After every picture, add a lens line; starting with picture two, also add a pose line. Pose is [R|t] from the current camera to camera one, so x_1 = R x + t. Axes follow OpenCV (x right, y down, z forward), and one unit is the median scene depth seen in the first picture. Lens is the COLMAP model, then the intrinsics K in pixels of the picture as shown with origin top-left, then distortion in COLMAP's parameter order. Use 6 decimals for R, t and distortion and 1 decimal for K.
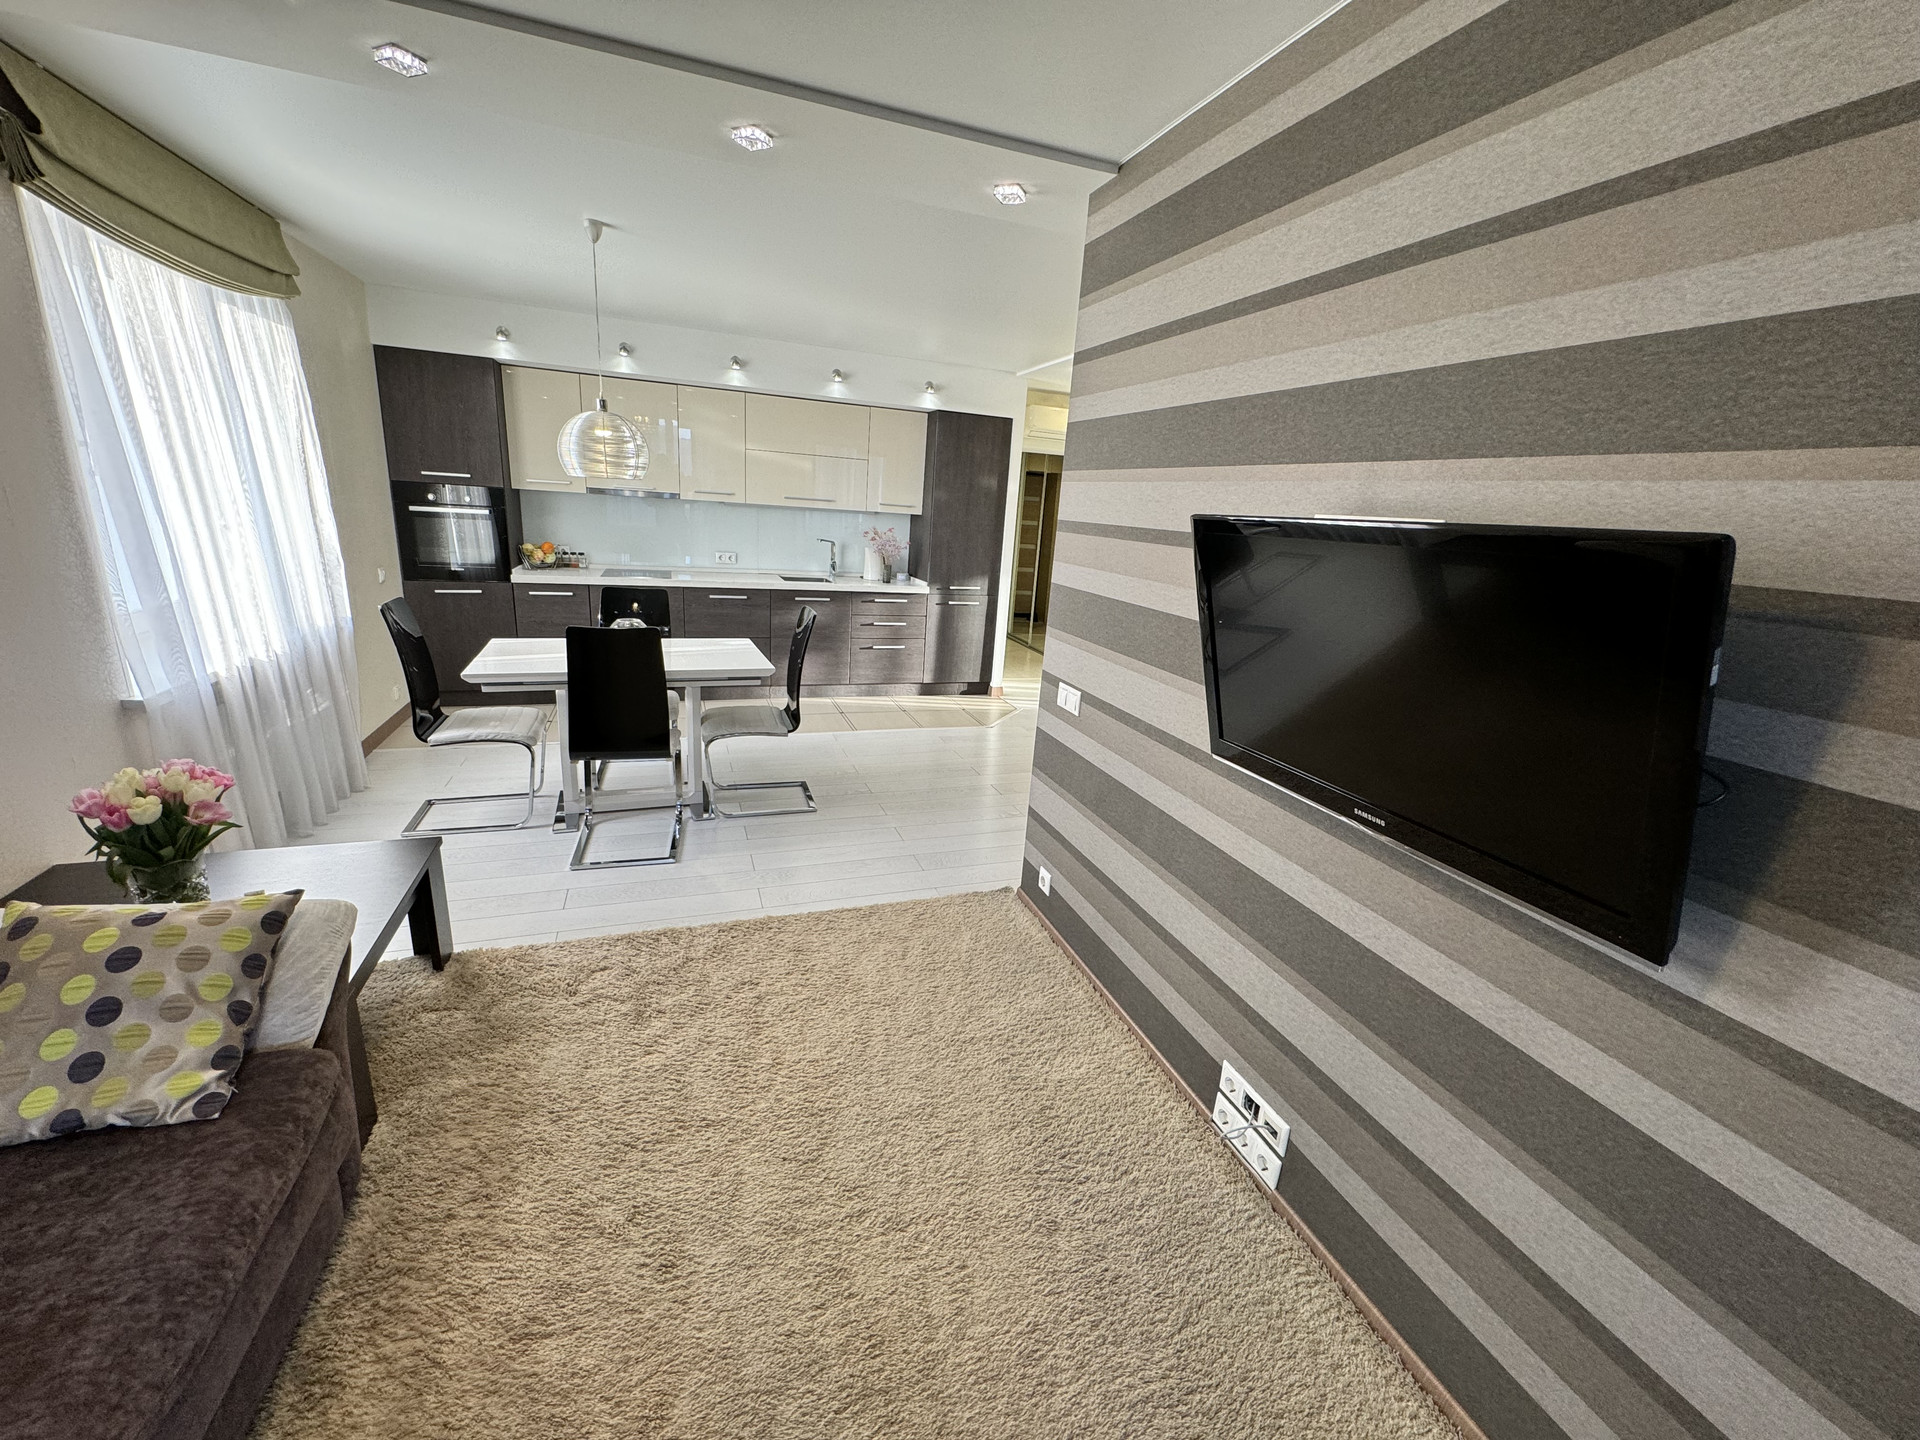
lens RADIAL K [[765.4, 0, 961.1], [0, 765.4, 715.2], [0, 0, 1]] dist [-0.004252, 0.000924]
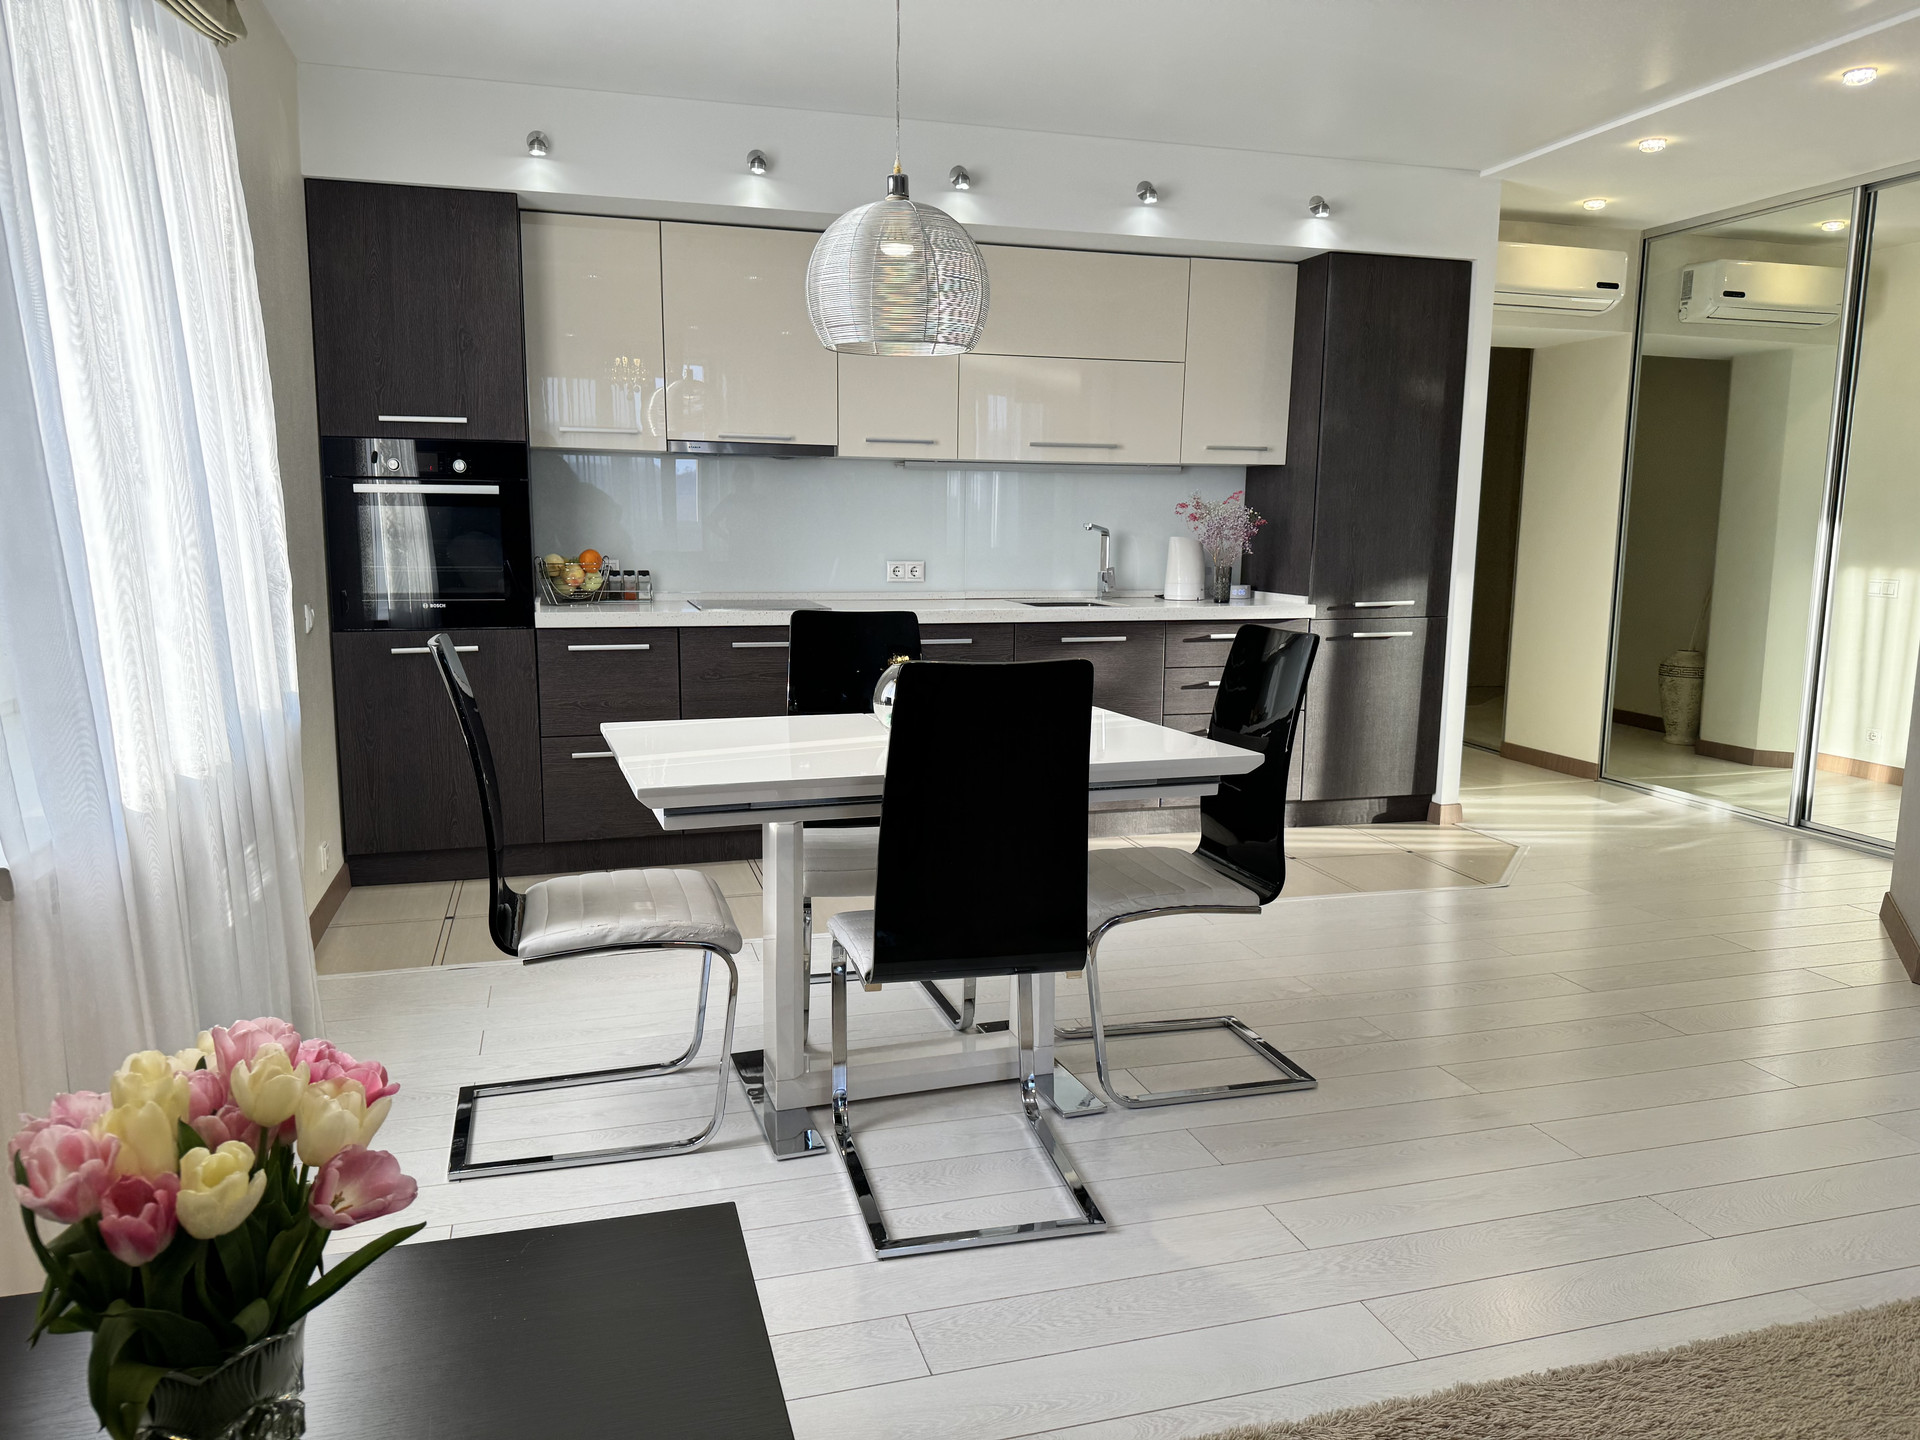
lens RADIAL K [[1349.4, 0, 967.6], [0, 1349.4, 728.2], [0, 0, 1]] dist [0.044401, -0.053378]
pose [[0.996025, -0.046450, -0.076004, -0.226956], [0.037490, 0.992619, -0.115337, 0.003912], [0.080801, 0.112029, 0.990414, 0.143113]]
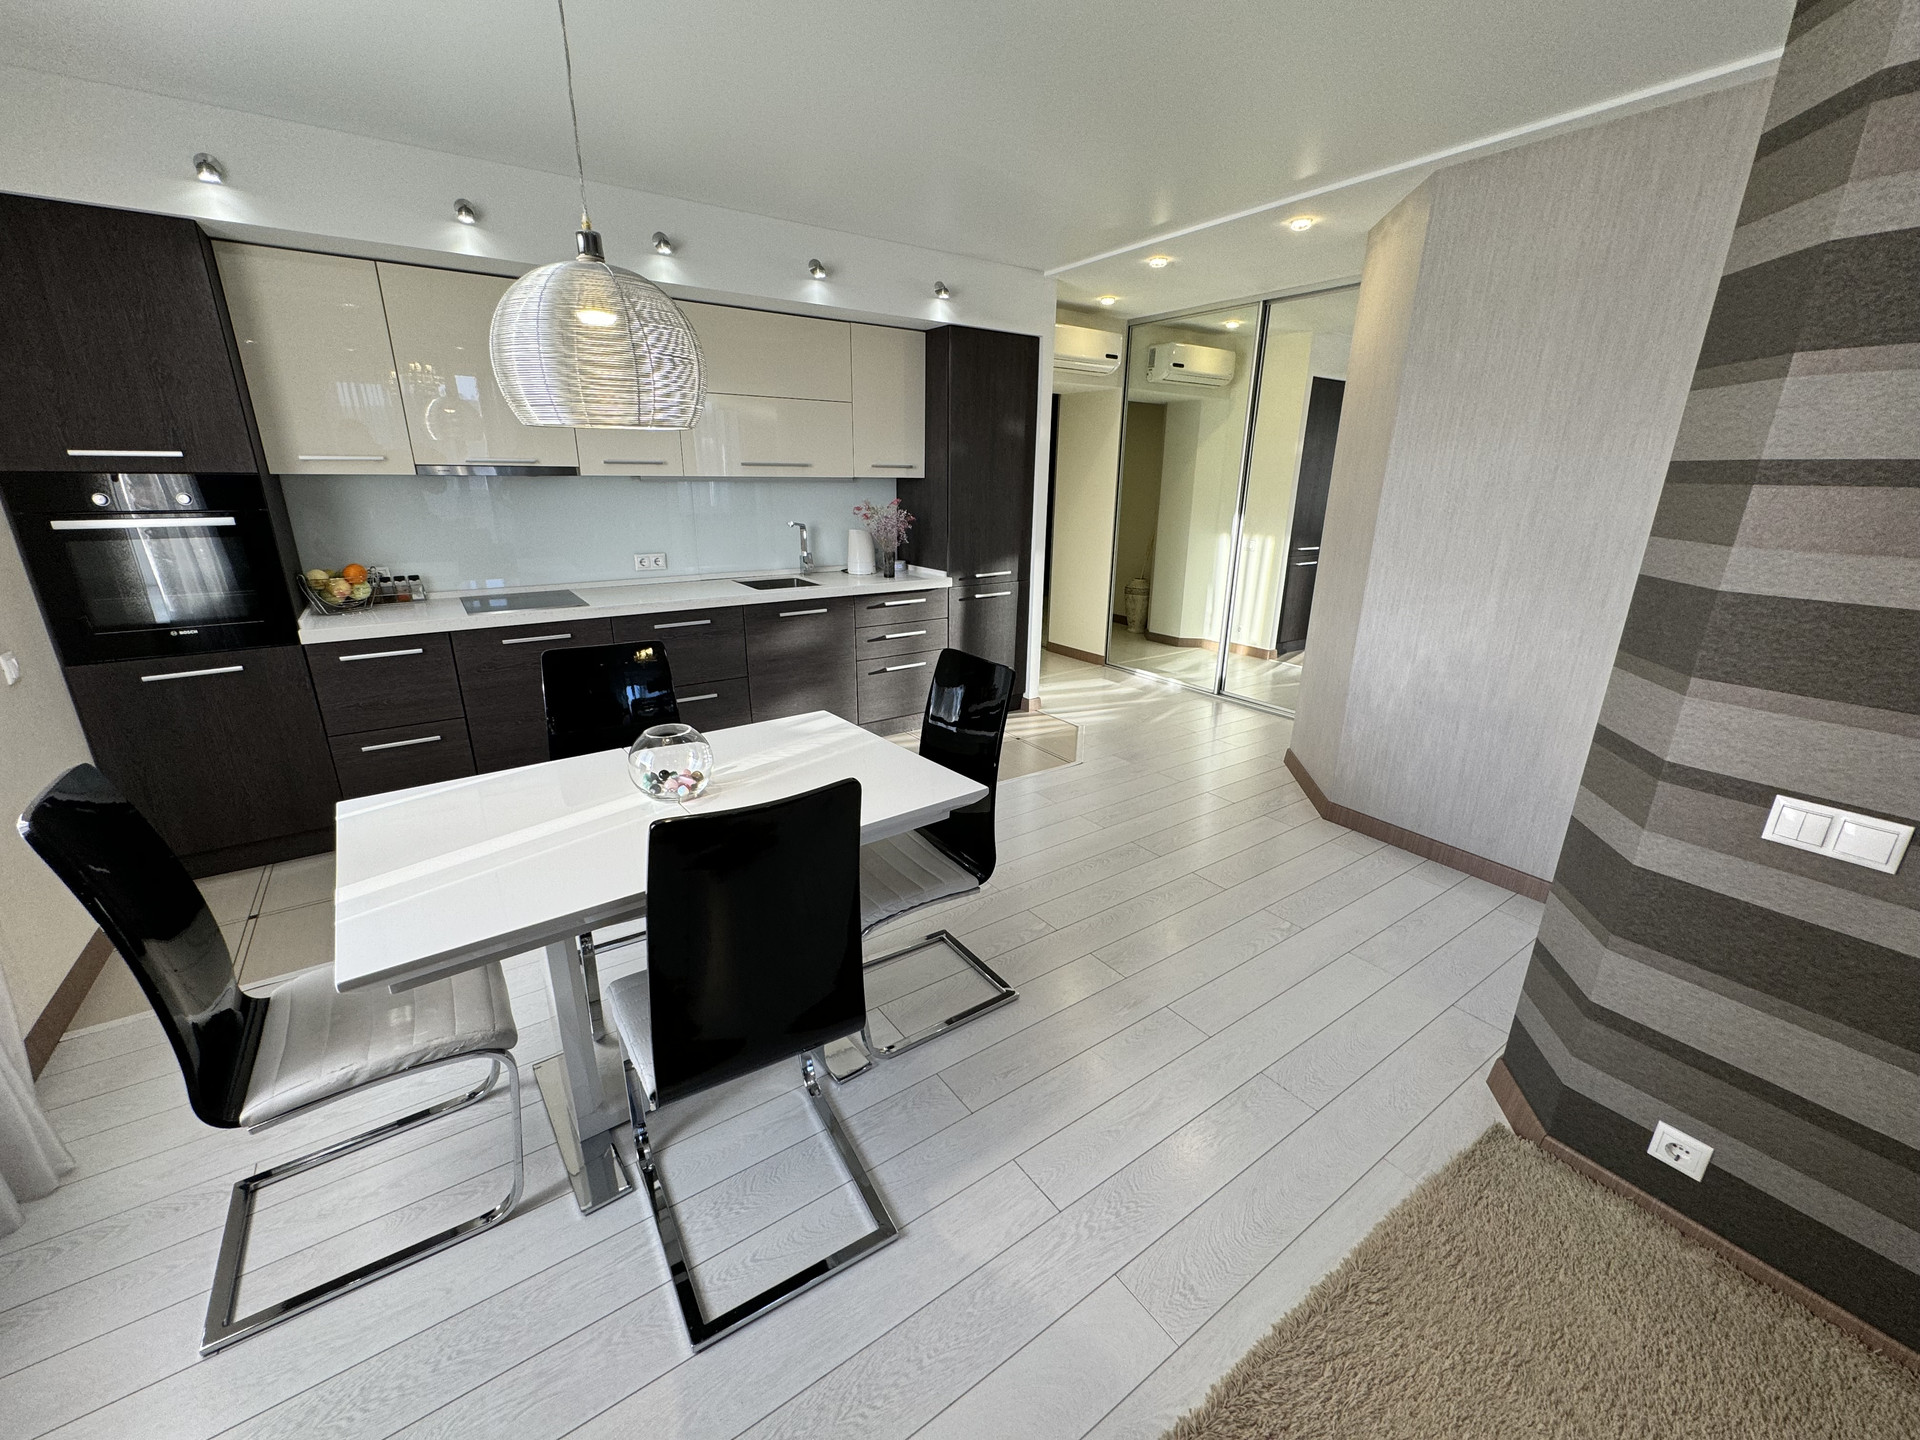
lens RADIAL K [[765.4, 0, 961.9], [0, 765.4, 718.3], [0, 0, 1]] dist [-0.004252, 0.000924]
pose [[0.965294, -0.131924, 0.225397, -0.238874], [0.119618, 0.990525, 0.067467, -0.093630], [-0.232162, -0.038164, 0.971928, 0.321779]]
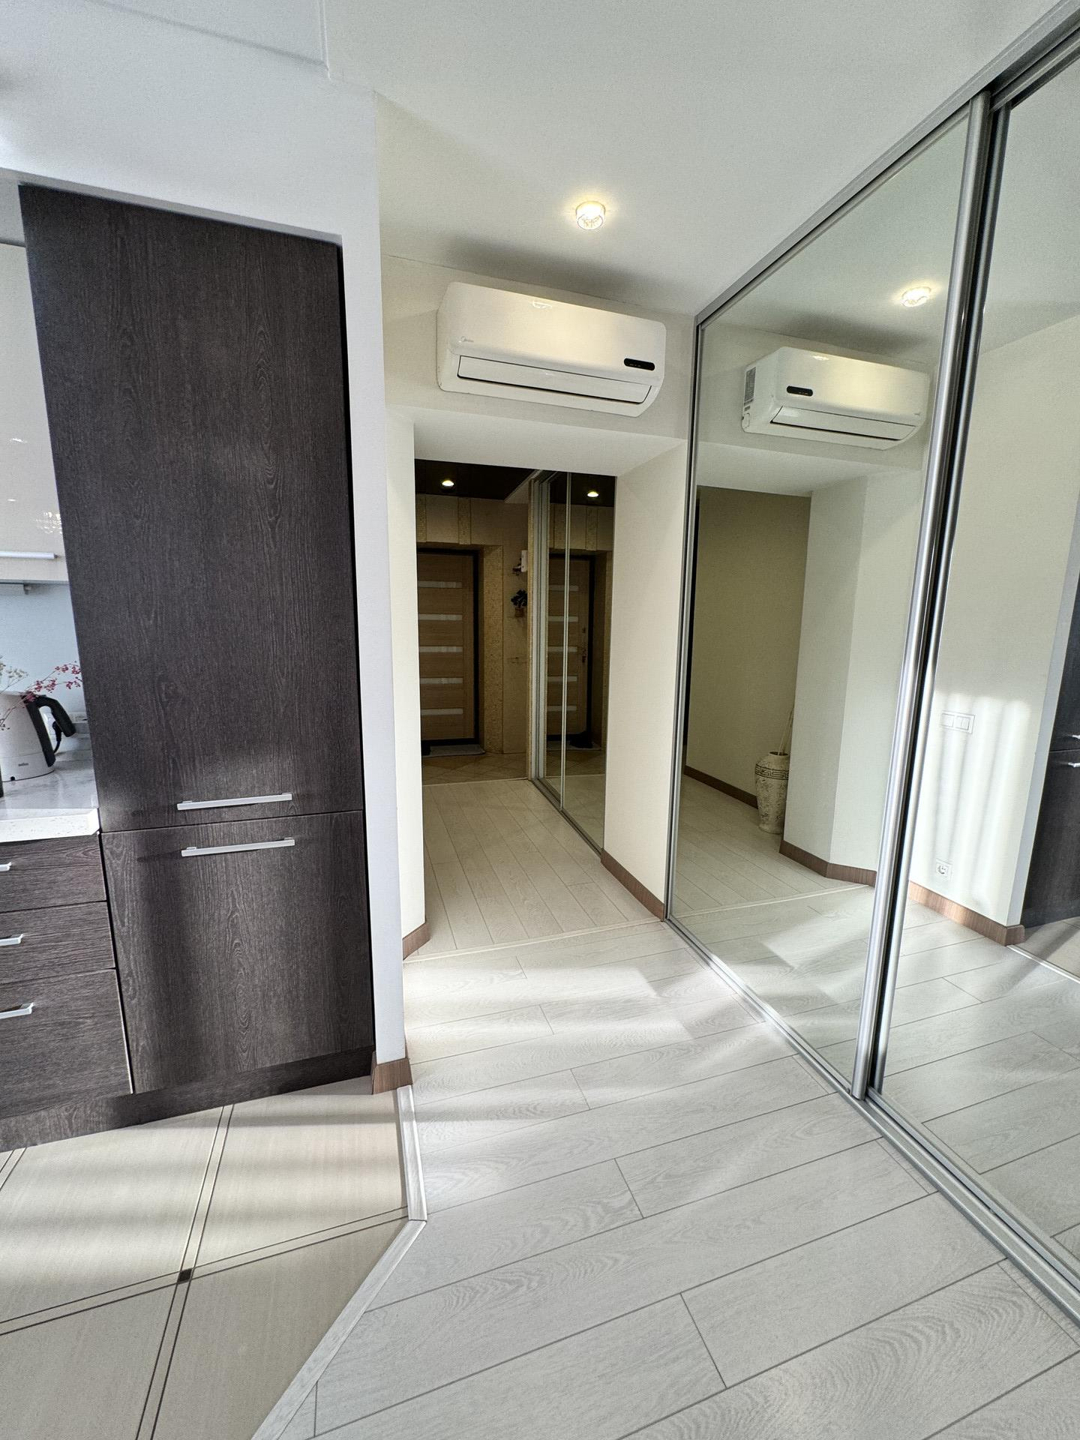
lens RADIAL K [[574.1, 0, 538.6], [0, 574.1, 722.6], [0, 0, 1]] dist [-0.004252, 0.000924]
pose [[0.997411, -0.047801, -0.053724, 0.163544], [0.042604, 0.994657, -0.094031, -0.195194], [0.057932, 0.091499, 0.994119, 0.879298]]
